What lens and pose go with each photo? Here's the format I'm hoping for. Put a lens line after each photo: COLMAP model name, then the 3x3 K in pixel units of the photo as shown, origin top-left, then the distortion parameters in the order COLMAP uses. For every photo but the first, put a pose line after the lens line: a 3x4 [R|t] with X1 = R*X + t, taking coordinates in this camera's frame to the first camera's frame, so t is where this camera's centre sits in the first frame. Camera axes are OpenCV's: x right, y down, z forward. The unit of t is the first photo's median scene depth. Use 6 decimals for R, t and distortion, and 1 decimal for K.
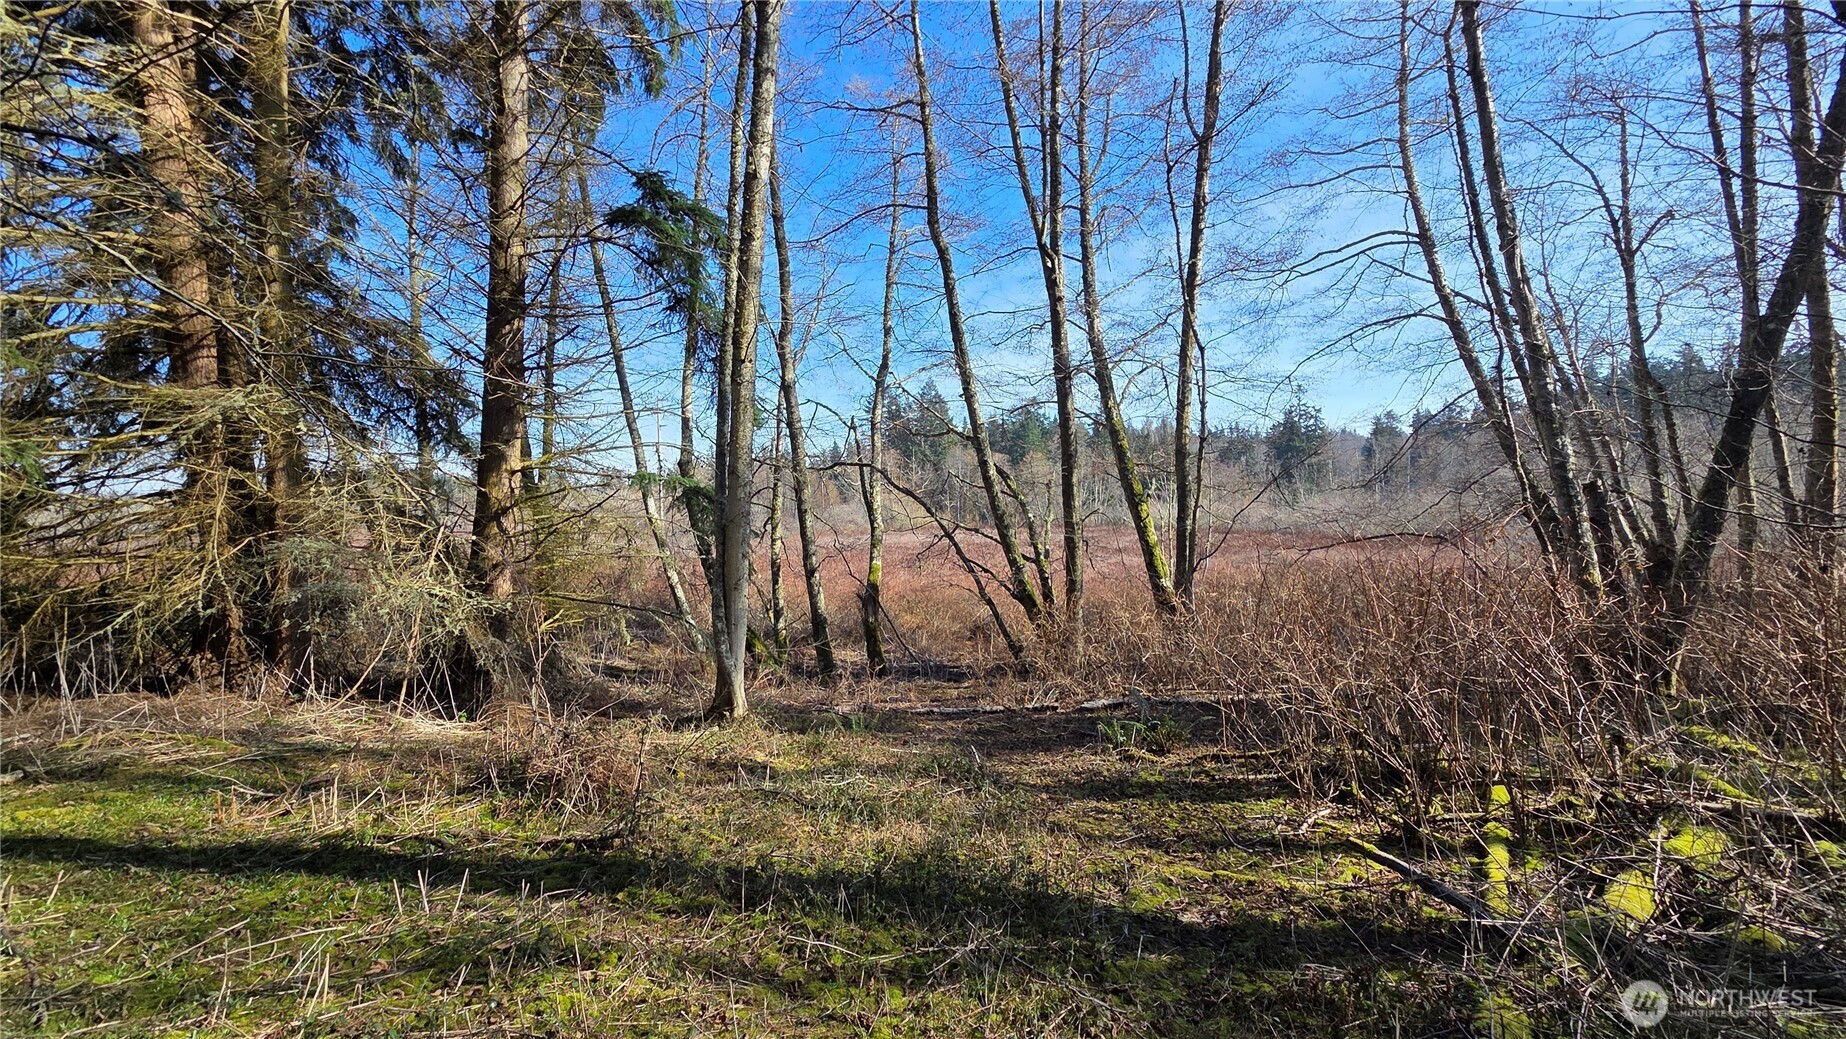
lens RADIAL K [[752.0, 0, 930.7], [0, 752.0, 525.5], [0, 0, 1]] dist [0.000342, 0.000371]
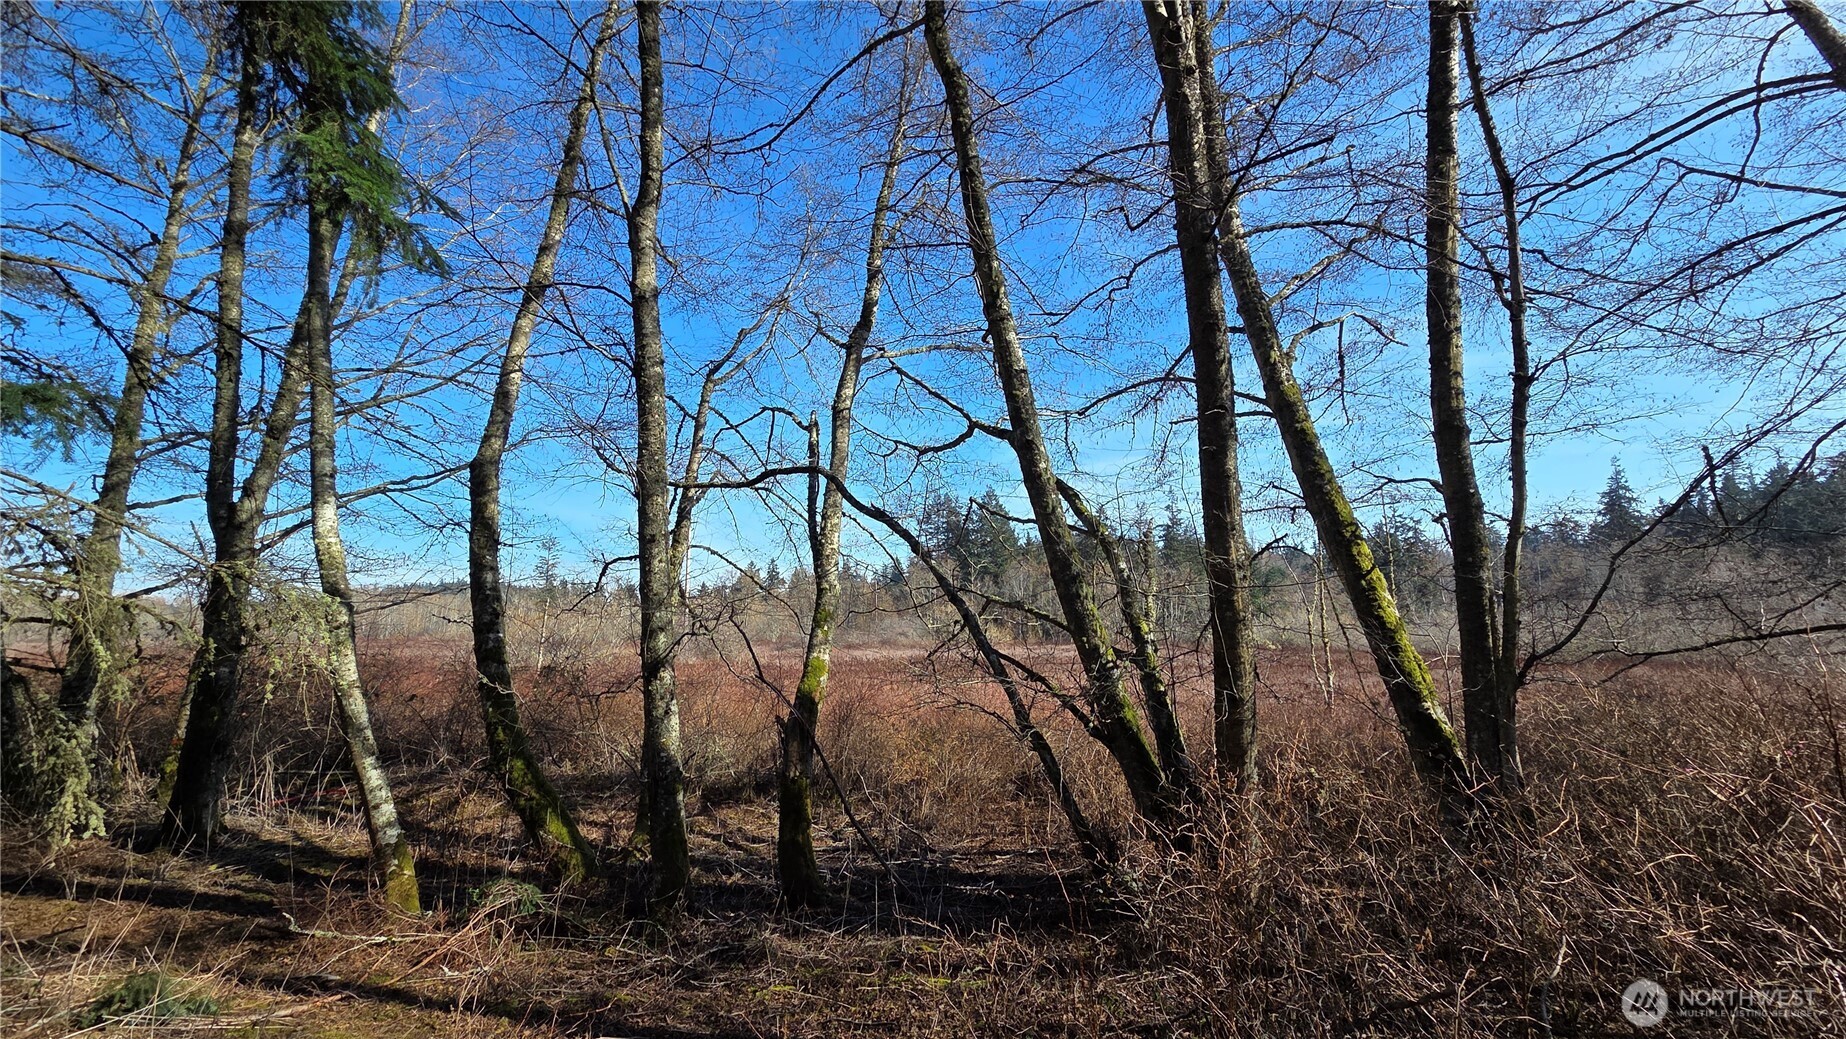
lens RADIAL K [[752.0, 0, 930.7], [0, 752.0, 525.5], [0, 0, 1]] dist [0.000342, 0.000371]
pose [[0.996268, 0.004867, -0.086171, 0.049006], [-0.018243, 0.987725, -0.155134, 0.041533], [0.084358, 0.156127, 0.984128, 0.502613]]
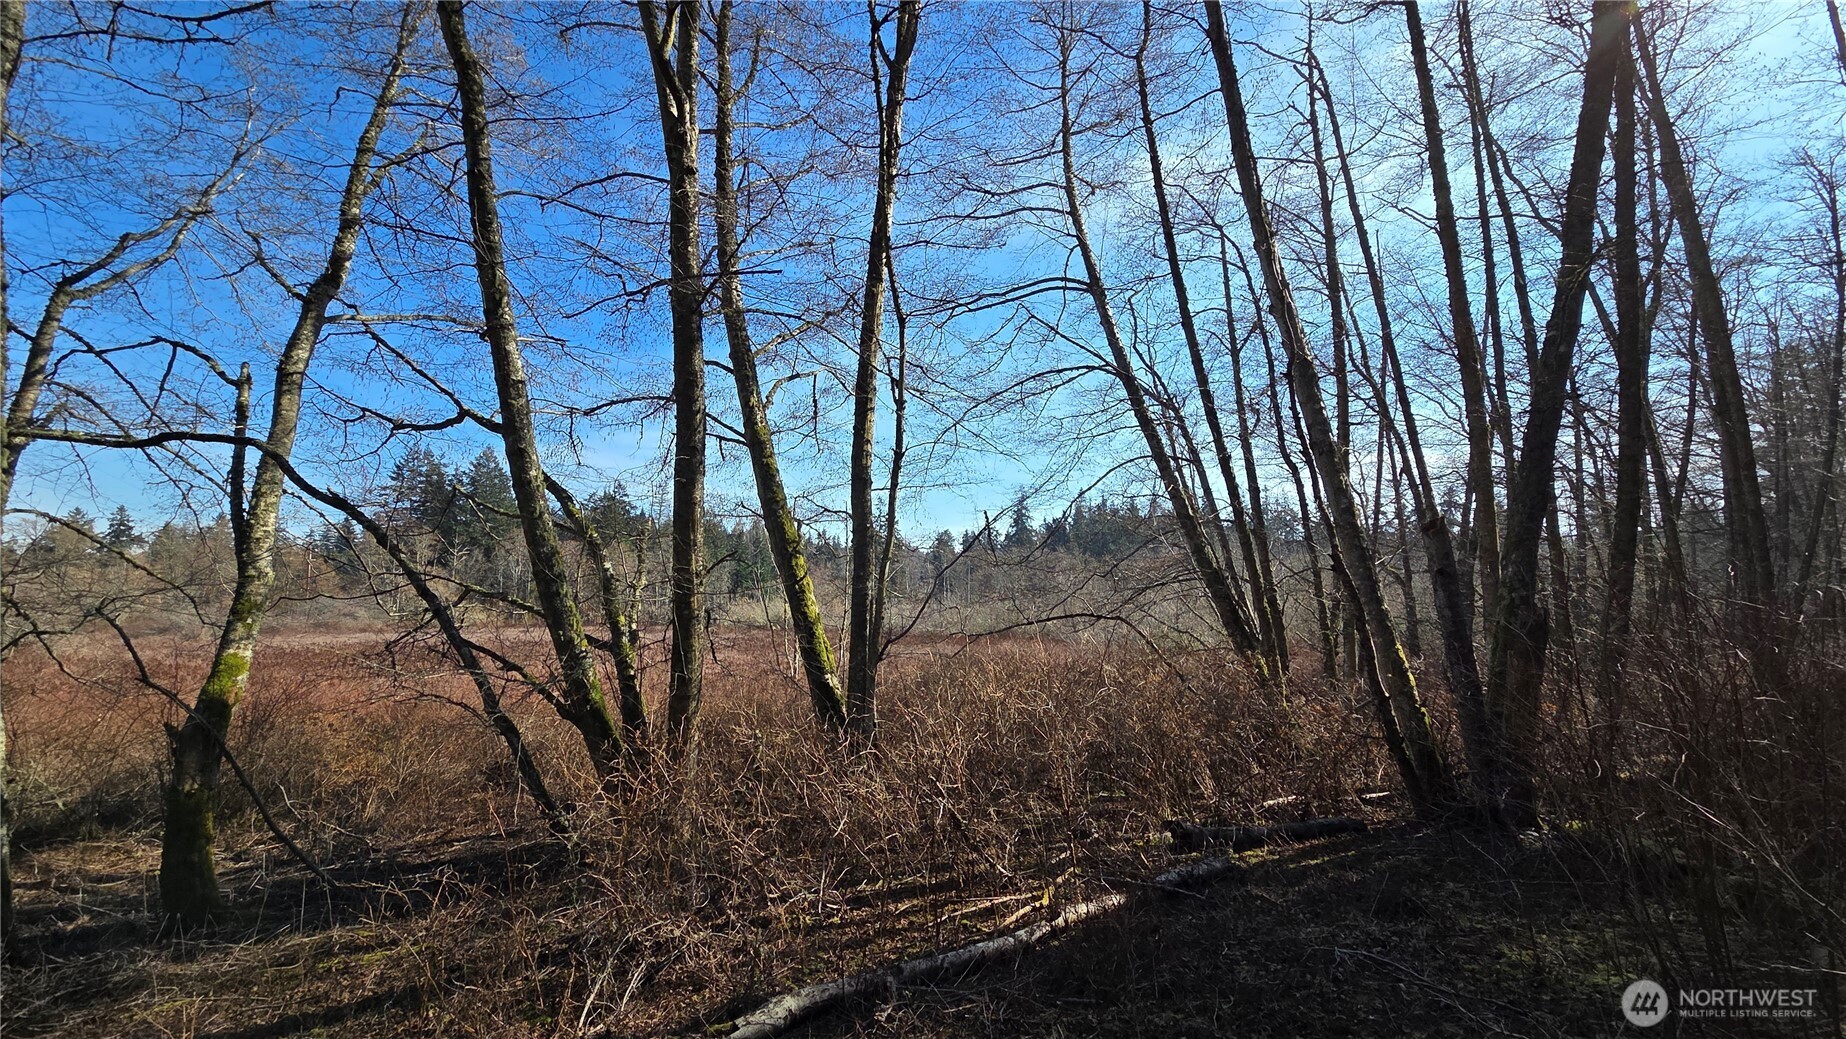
lens RADIAL K [[752.0, 0, 930.7], [0, 752.0, 525.5], [0, 0, 1]] dist [0.000342, 0.000371]
pose [[0.860496, 0.078141, 0.503429, 0.055715], [-0.009078, 0.990362, -0.138204, 0.033851], [-0.509377, 0.114354, 0.852912, 0.399121]]
